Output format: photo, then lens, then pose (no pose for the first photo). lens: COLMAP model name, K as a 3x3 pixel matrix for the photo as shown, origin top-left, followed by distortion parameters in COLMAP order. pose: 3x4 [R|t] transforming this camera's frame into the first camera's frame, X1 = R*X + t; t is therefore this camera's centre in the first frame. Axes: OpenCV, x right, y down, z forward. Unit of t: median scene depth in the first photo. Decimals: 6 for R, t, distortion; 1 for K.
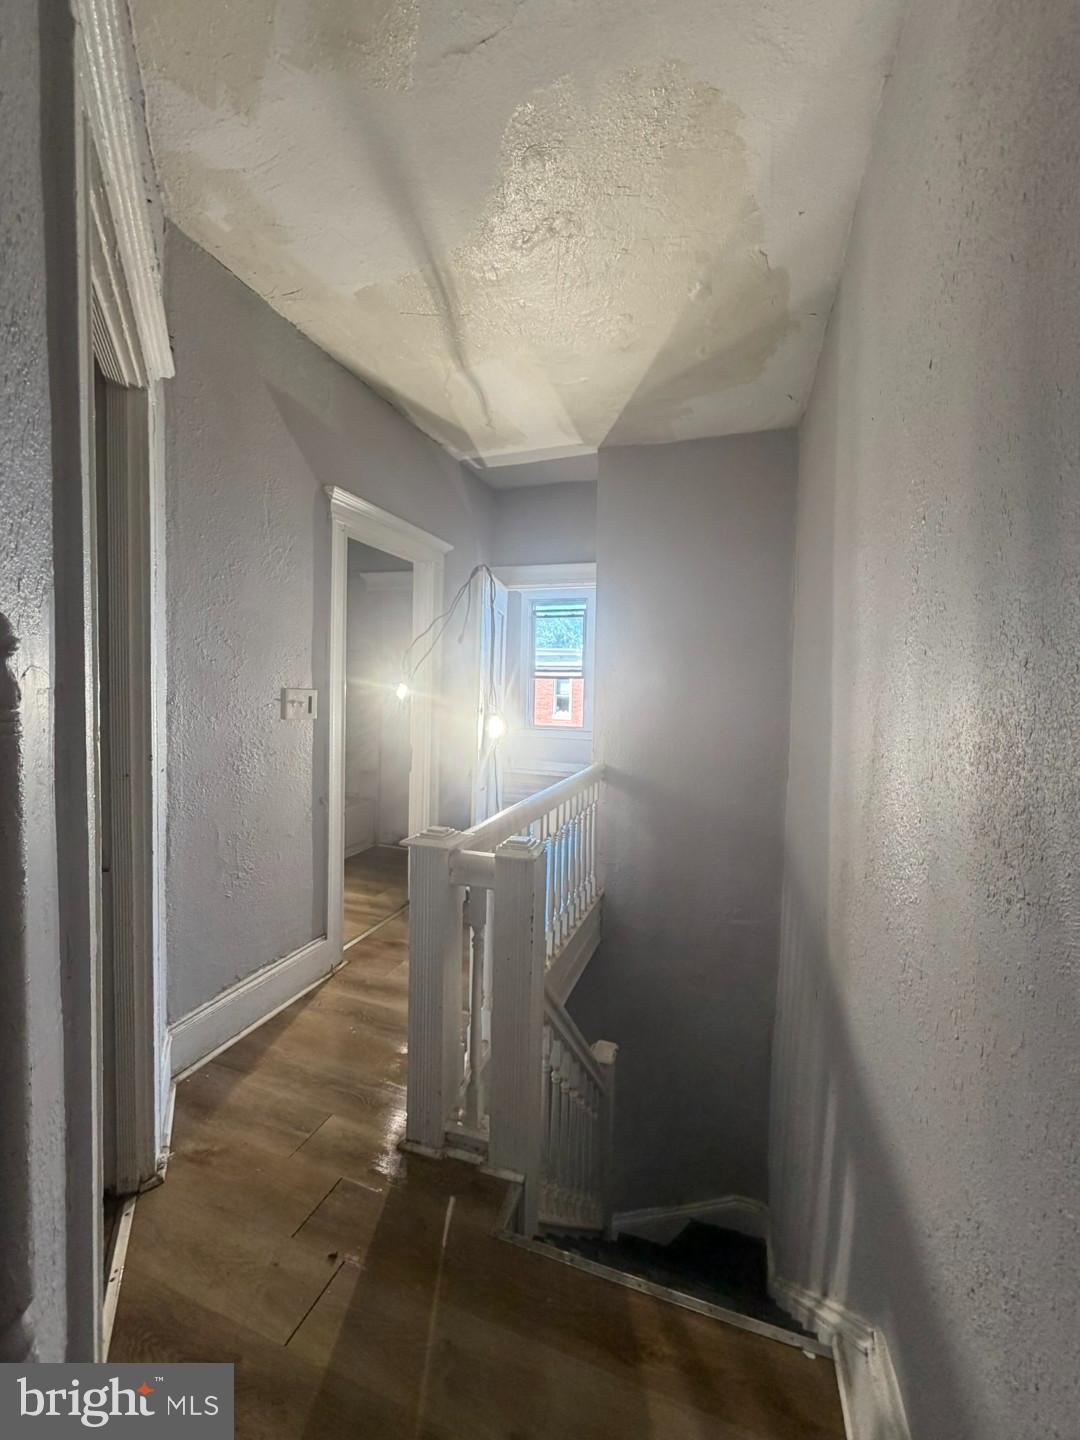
lens RADIAL K [[575.5, 0, 540.0], [0, 575.5, 720.0], [0, 0, 1]] dist [-0.000165, 0.000166]
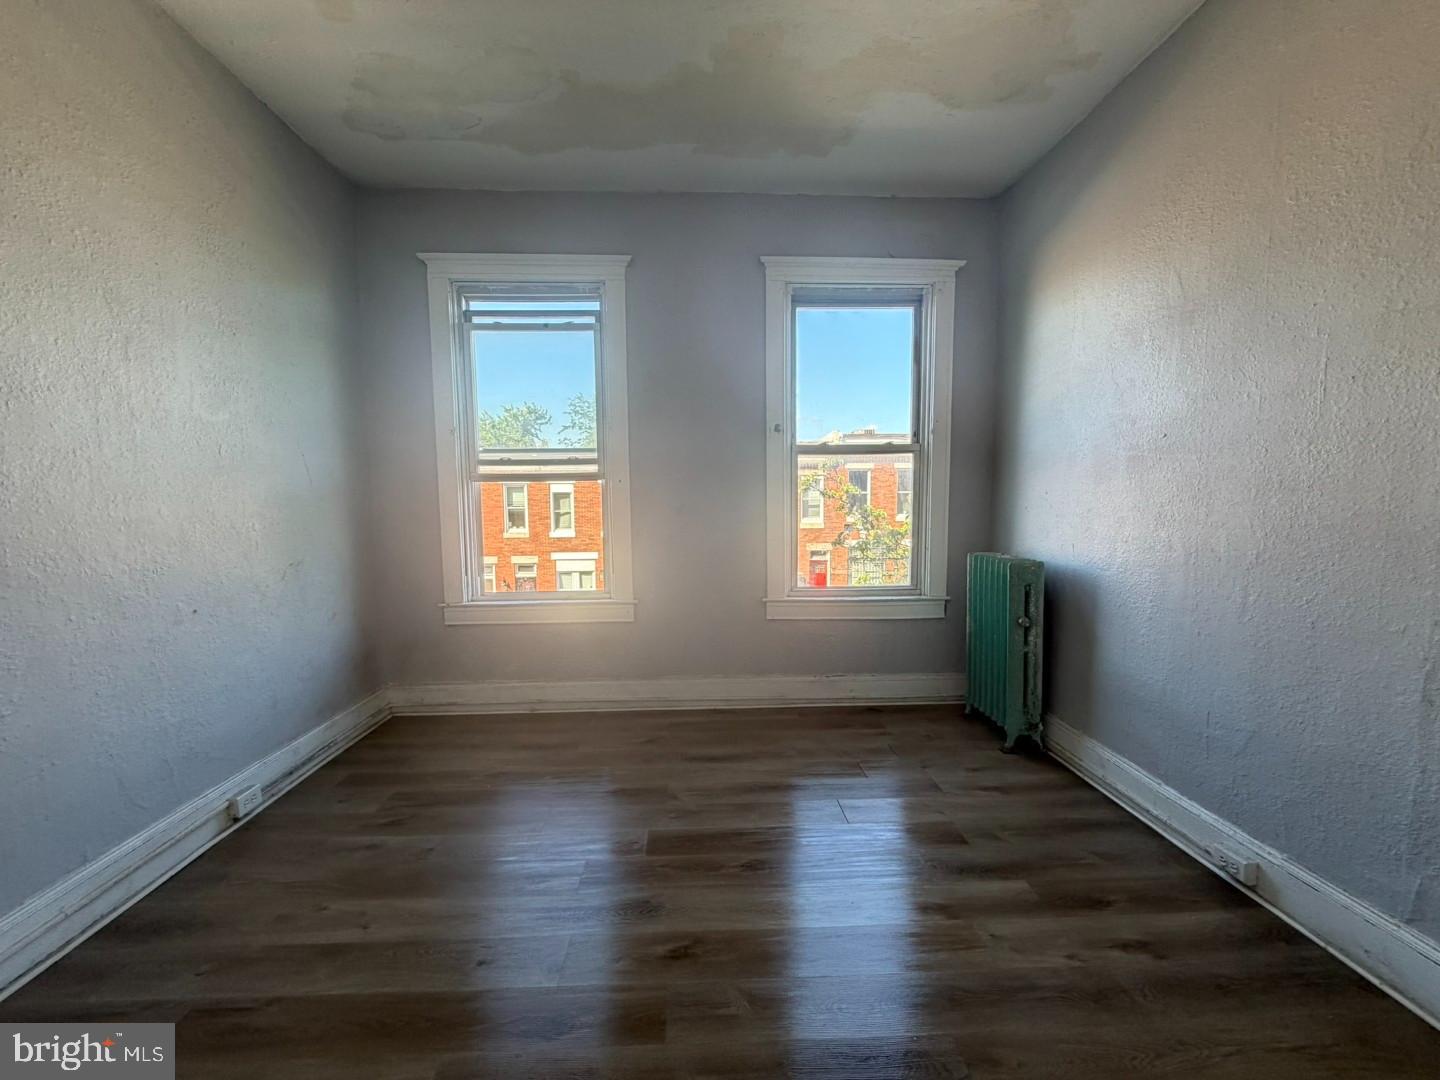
lens RADIAL K [[575.5, 0, 720.0], [0, 575.5, 540.0], [0, 0, 1]] dist [-0.000165, 0.000166]
pose [[0.924898, -0.058056, 0.375756, -0.005847], [0.049304, 0.998243, 0.032875, -0.036313], [-0.377004, -0.011880, 0.926135, 0.566368]]
